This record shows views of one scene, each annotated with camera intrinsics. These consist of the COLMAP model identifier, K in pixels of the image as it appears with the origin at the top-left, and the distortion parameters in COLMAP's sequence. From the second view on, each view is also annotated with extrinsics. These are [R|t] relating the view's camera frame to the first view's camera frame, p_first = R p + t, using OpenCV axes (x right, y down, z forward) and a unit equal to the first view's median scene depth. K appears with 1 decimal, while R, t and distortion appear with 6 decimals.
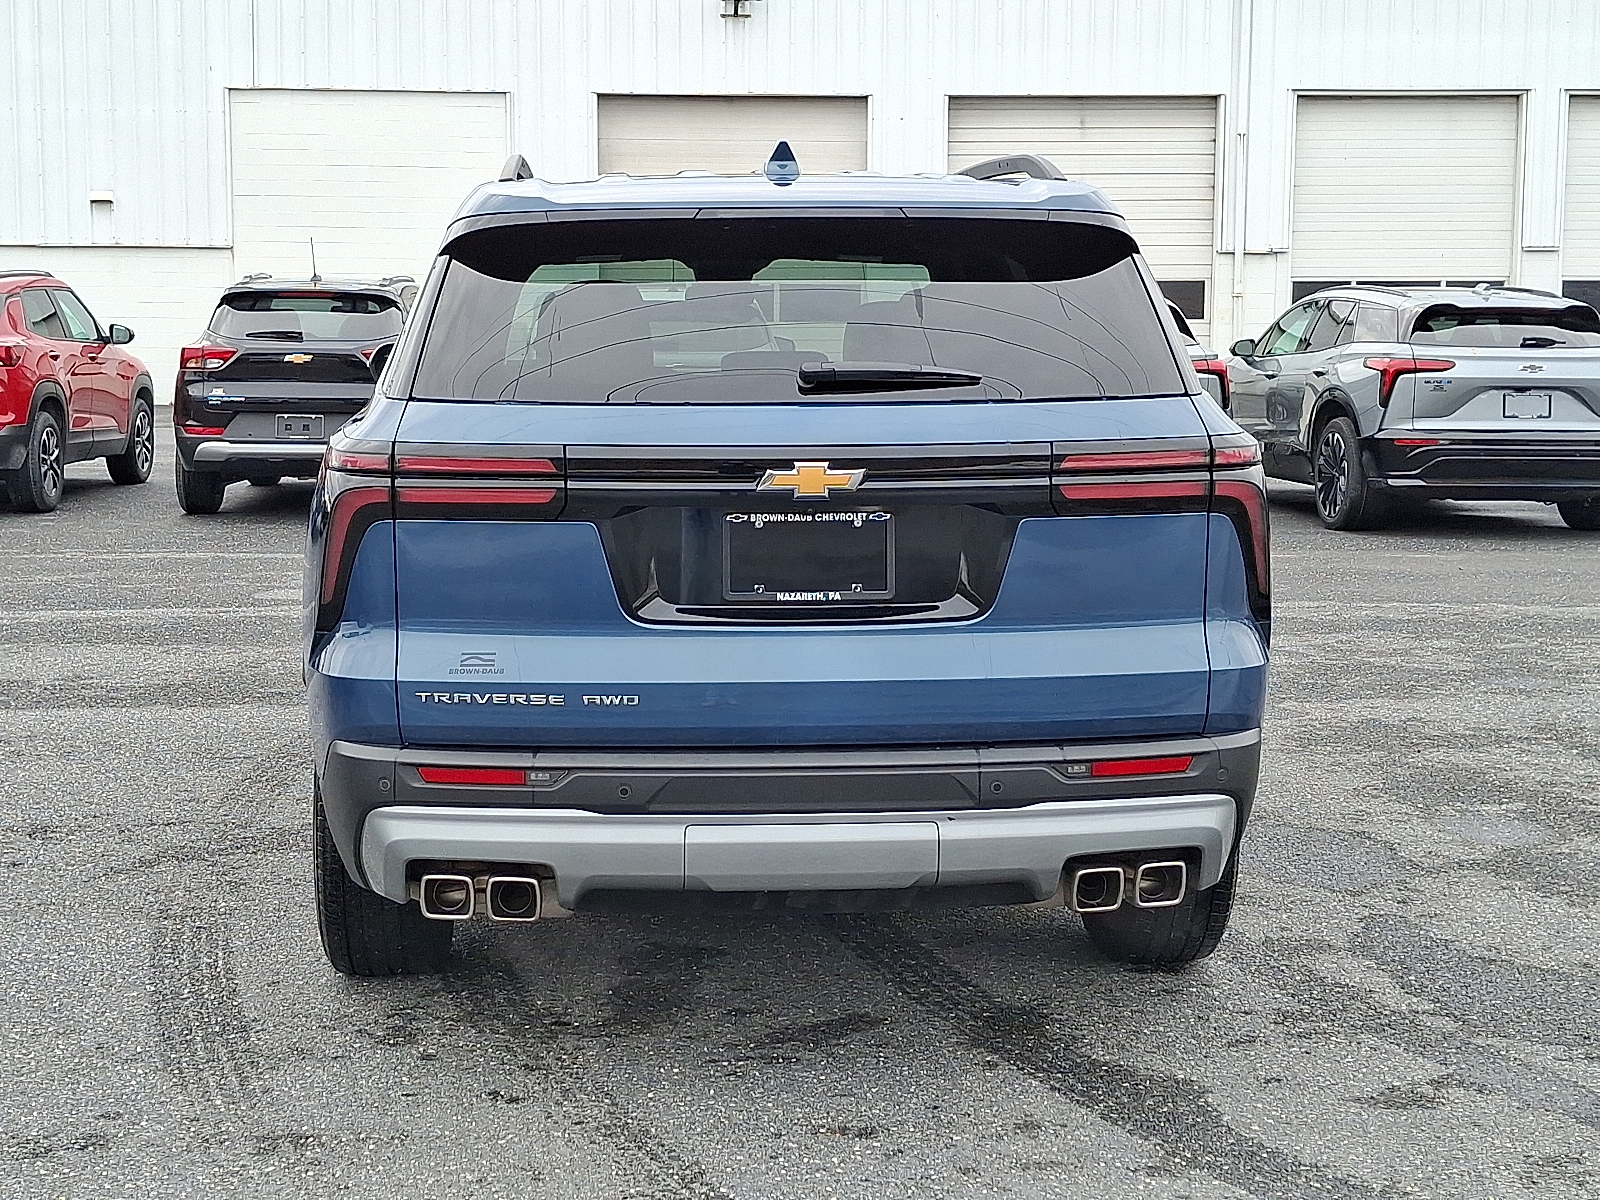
lens RADIAL K [[2483.6, 0, 773.9], [0, 2483.6, 565.4], [0, 0, 1]] dist [0.111155, 0.000000]
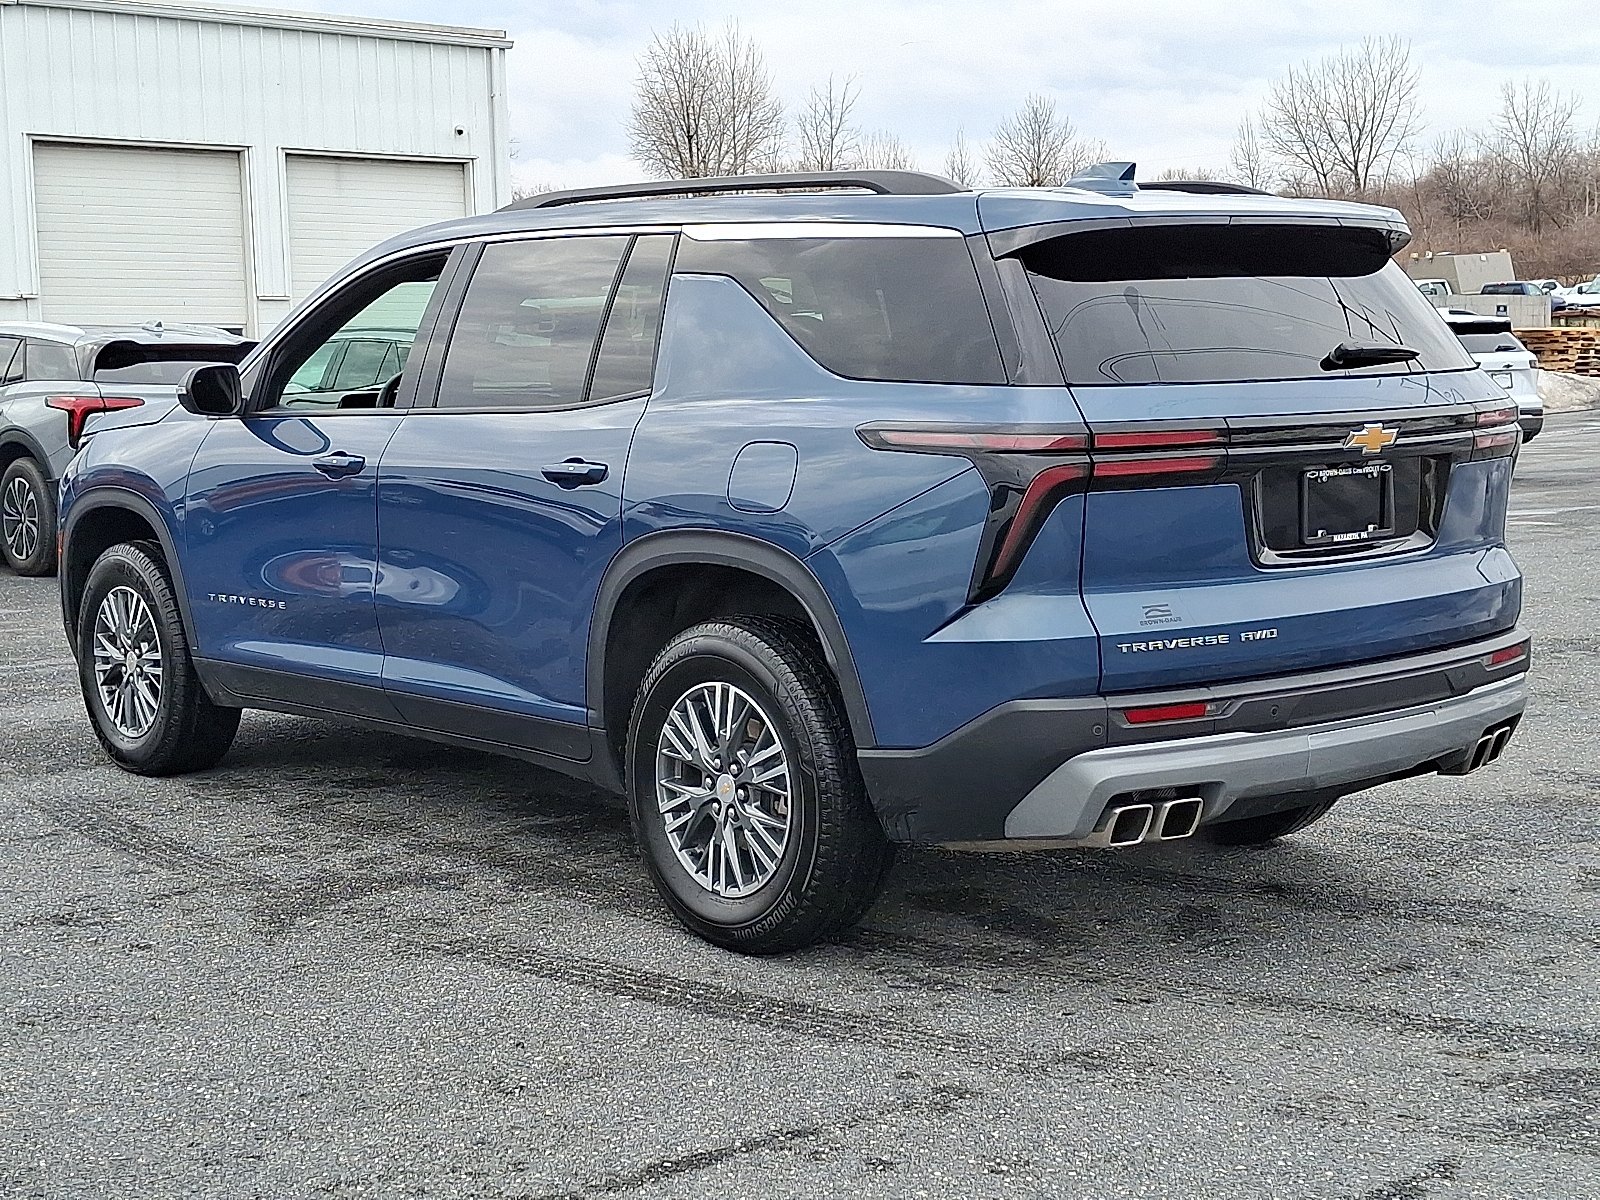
lens RADIAL K [[2483.6, 0, 794.1], [0, 2483.6, 606.0], [0, 0, 1]] dist [0.111155, 0.000000]
pose [[0.790490, -0.079648, 0.607274, -0.934375], [0.084120, 0.996231, 0.021162, -0.002366], [-0.606671, 0.034356, 0.794210, 0.196898]]
